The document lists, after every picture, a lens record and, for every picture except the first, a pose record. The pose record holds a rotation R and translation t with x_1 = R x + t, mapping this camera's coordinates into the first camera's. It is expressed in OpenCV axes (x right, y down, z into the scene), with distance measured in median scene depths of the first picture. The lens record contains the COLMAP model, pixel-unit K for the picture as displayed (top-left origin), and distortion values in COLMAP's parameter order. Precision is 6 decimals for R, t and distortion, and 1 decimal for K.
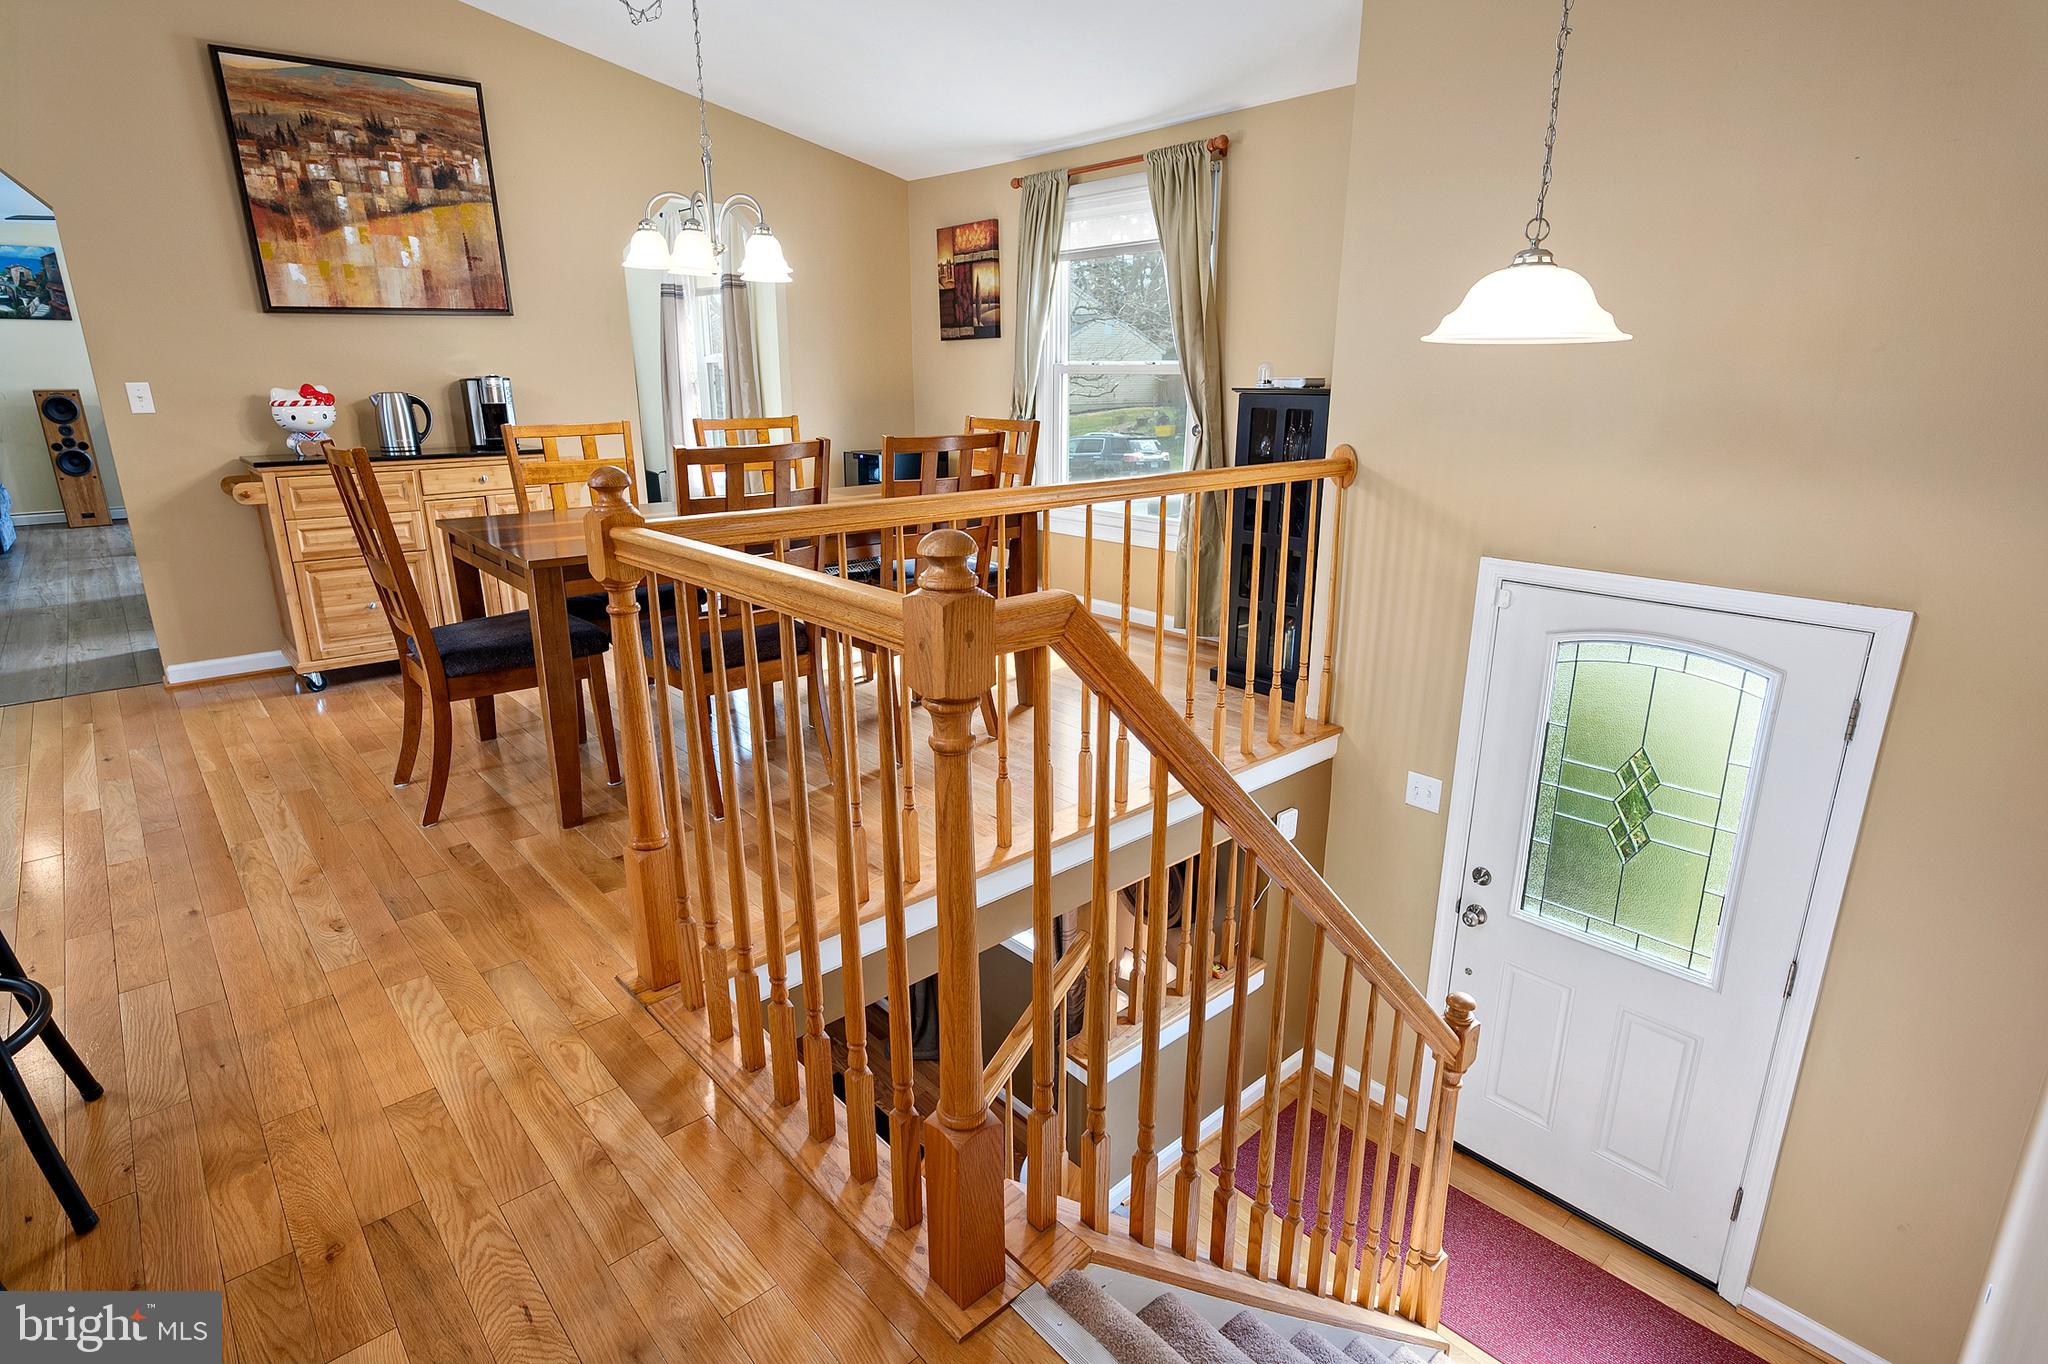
lens RADIAL K [[1050.9, 0, 1027.9], [0, 1050.9, 679.5], [0, 0, 1]] dist [-0.000469, 0.000131]
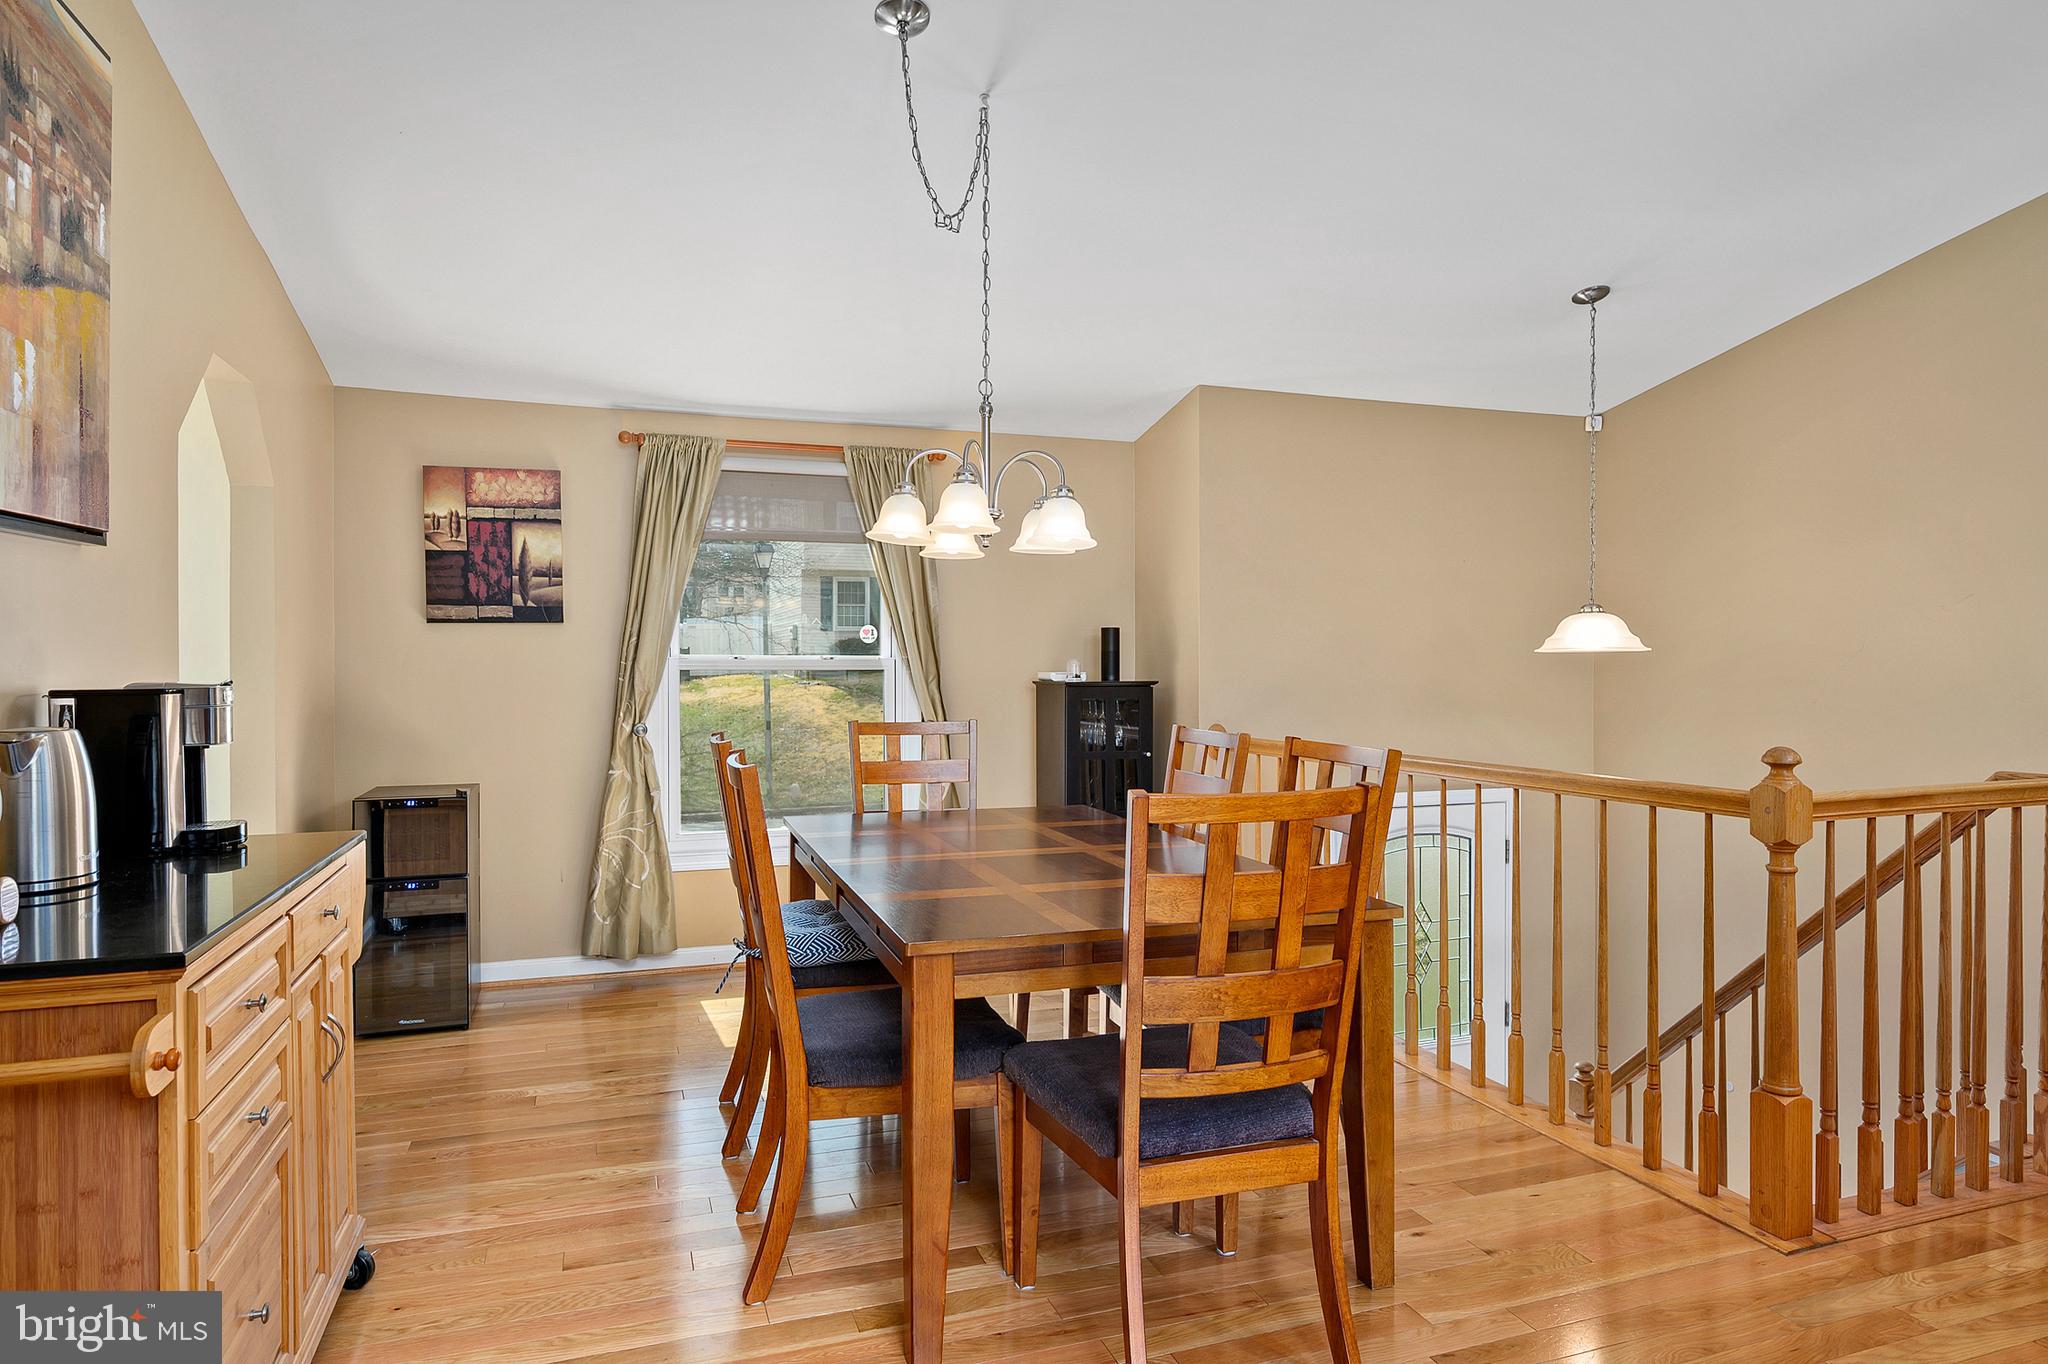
lens RADIAL K [[1195.6, 0, 1020.6], [0, 1195.6, 680.9], [0, 0, 1]] dist [-0.001678, -0.000778]
pose [[0.388883, -0.013740, 0.921185, -0.847999], [0.260237, 0.960807, -0.095530, -0.160346], [-0.883768, 0.276876, 0.377217, 0.536898]]
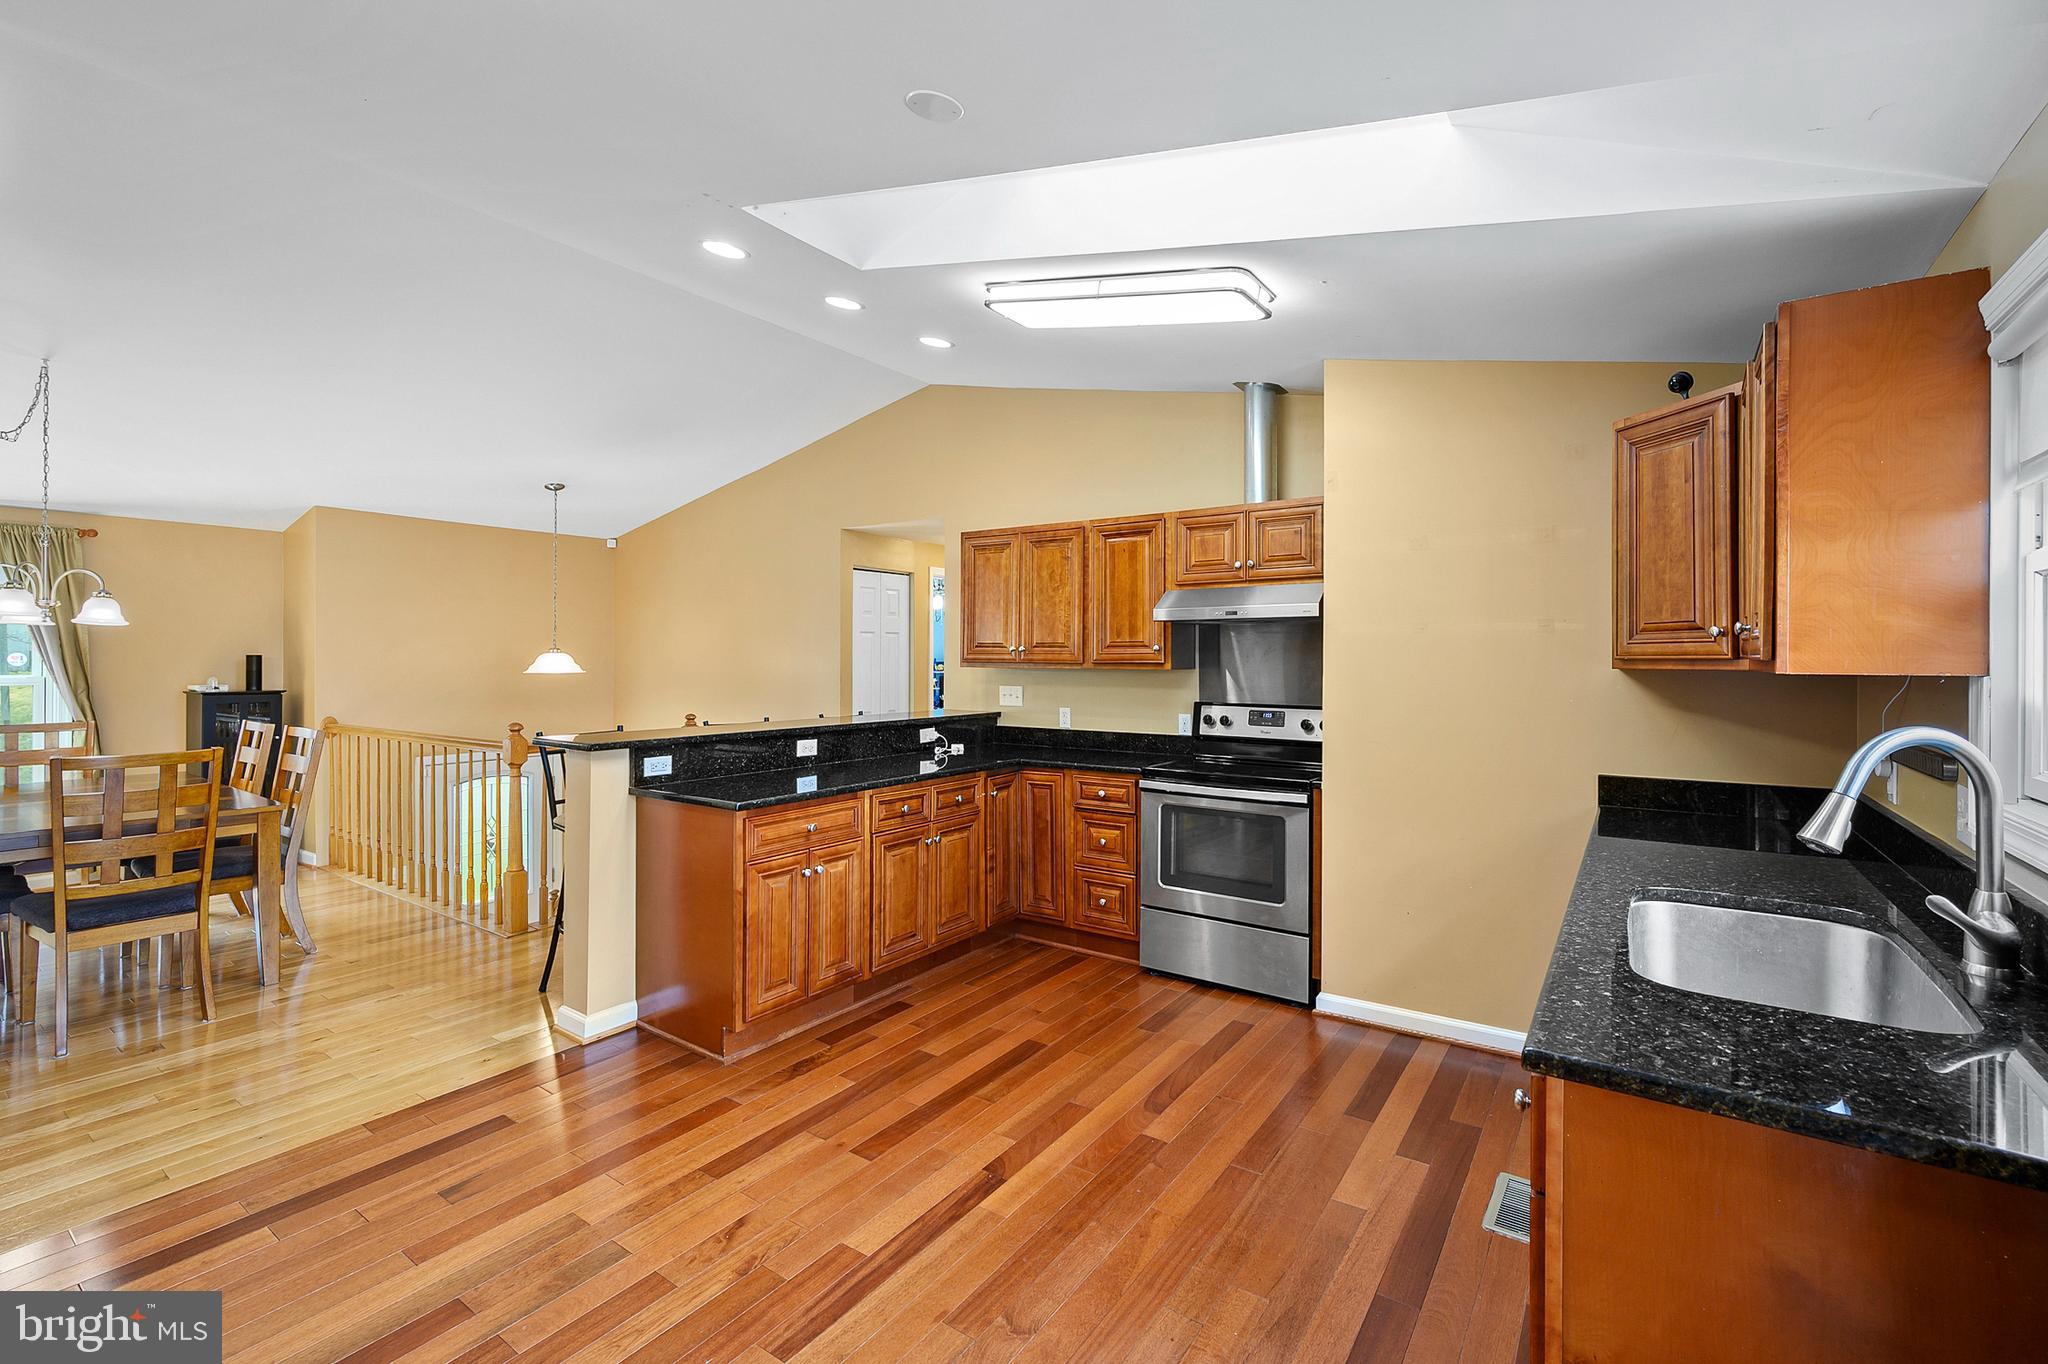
lens RADIAL K [[886.8, 0, 1021.9], [0, 886.8, 664.9], [0, 0, 1]] dist [-0.002307, -0.001134]
pose [[-0.215114, -0.008616, 0.976551, -1.270828], [0.271094, 0.960135, 0.068187, -0.064996], [-0.938208, 0.279406, -0.204203, 0.087654]]
